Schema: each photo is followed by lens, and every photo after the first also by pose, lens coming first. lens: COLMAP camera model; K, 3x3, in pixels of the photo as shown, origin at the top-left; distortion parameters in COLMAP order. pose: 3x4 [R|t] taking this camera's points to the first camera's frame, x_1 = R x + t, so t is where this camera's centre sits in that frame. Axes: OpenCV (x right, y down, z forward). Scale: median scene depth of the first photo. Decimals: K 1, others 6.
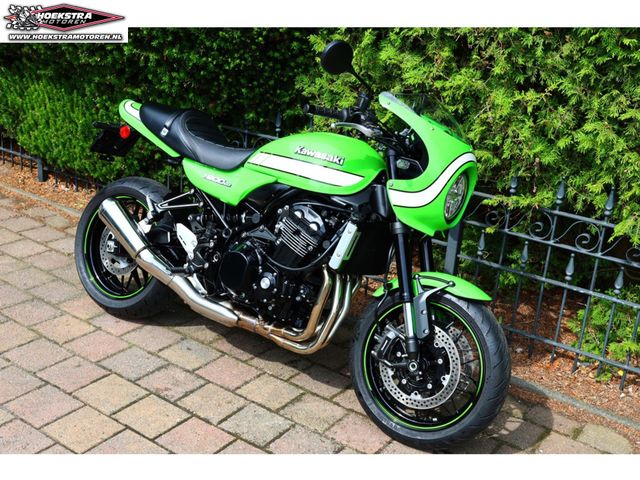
lens RADIAL K [[776.8, 0, 320.0], [0, 776.8, 240.0], [0, 0, 1]] dist [0.009362, 0.008531]
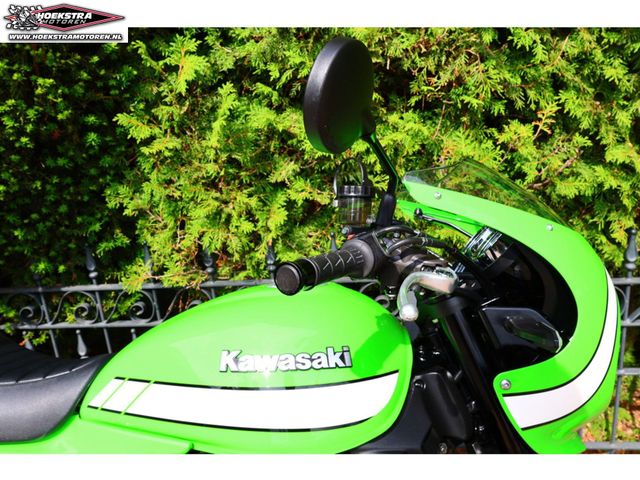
lens RADIAL K [[512.0, 0, 320.0], [0, 512.0, 240.0], [0, 0, 1]] dist [-0.001040, -0.006696]
pose [[0.869601, -0.280288, 0.406488, -0.058896], [0.299135, 0.954043, 0.017906, -0.128545], [-0.392826, 0.106024, 0.913481, 0.566945]]
